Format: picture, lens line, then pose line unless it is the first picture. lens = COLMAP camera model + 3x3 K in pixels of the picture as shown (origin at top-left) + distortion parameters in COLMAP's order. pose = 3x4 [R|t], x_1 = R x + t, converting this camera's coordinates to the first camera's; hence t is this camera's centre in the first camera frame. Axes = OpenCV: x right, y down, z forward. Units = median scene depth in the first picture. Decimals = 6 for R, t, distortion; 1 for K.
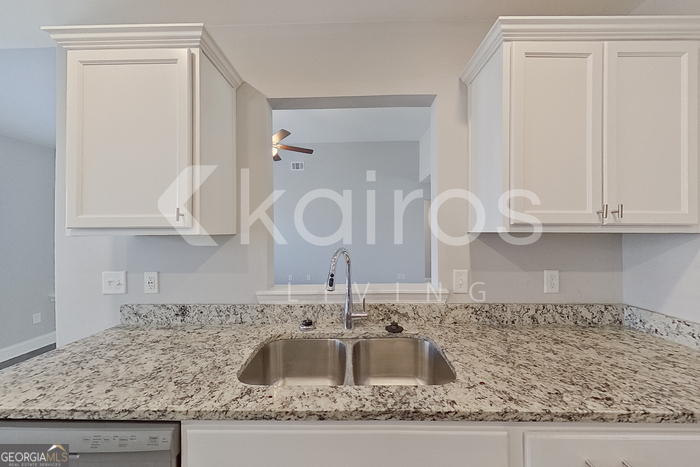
lens RADIAL K [[247.5, 0, 350.0], [0, 247.5, 233.5], [0, 0, 1]] dist [0.000228, 0.000149]
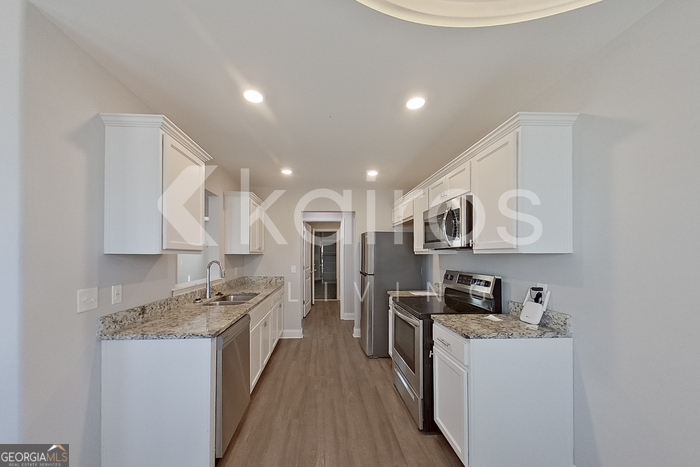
lens RADIAL K [[245.7, 0, 342.1], [0, 245.7, 249.2], [0, 0, 1]] dist [0.000603, 0.000055]
pose [[-0.077335, 0.023493, 0.996728, -2.091162], [-0.002504, 0.999715, -0.023758, 0.010223], [-0.997002, -0.004333, -0.077254, 0.026068]]
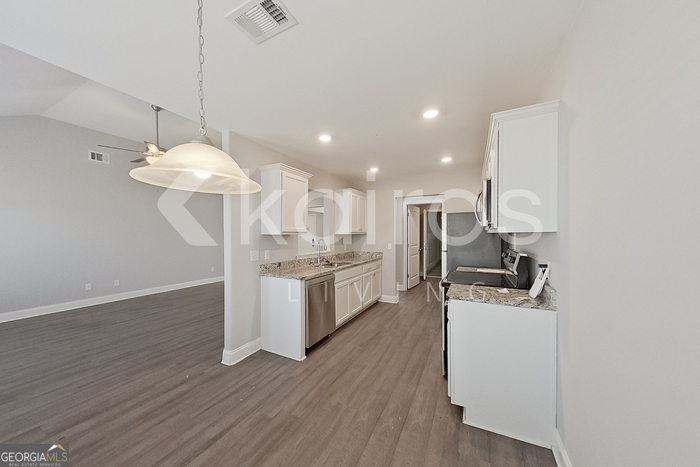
lens RADIAL K [[244.4, 0, 350.0], [0, 244.4, 233.5], [0, 0, 1]] dist [0.008941, -0.006053]
pose [[0.455244, 0.003777, 0.890359, -2.572506], [0.003999, 0.999972, -0.006287, 0.012479], [-0.890358, 0.006423, 0.455216, -0.787187]]
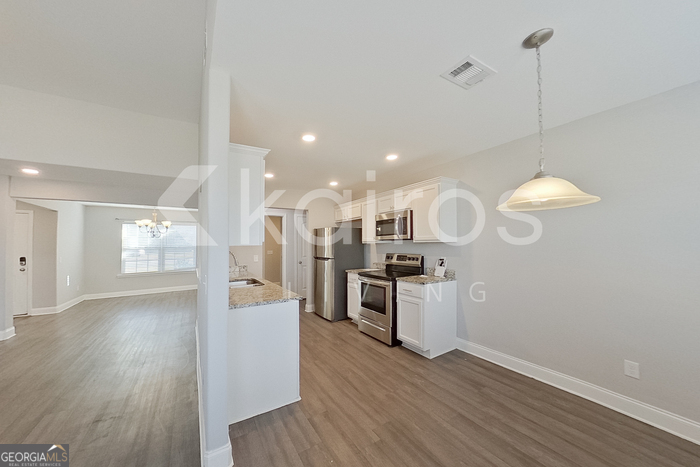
lens RADIAL K [[245.9, 0, 352.2], [0, 245.9, 242.8], [0, 0, 1]] dist [-0.027181, -0.000041]
pose [[-0.552001, 0.014879, 0.833711, -2.537110], [0.020298, 0.999784, -0.004404, 0.001538], [-0.833596, 0.014492, -0.552184, 1.155949]]
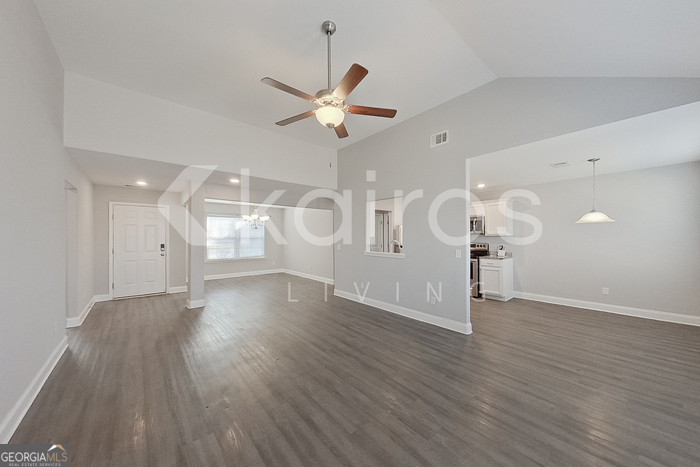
lens RADIAL K [[247.5, 0, 350.0], [0, 247.5, 233.5], [0, 0, 1]] dist [0.000228, 0.000149]
pose [[-0.654557, 0.015846, 0.755847, -2.444328], [0.008731, 0.999872, -0.013401, -0.002031], [-0.755962, -0.002173, -0.654611, 3.909403]]
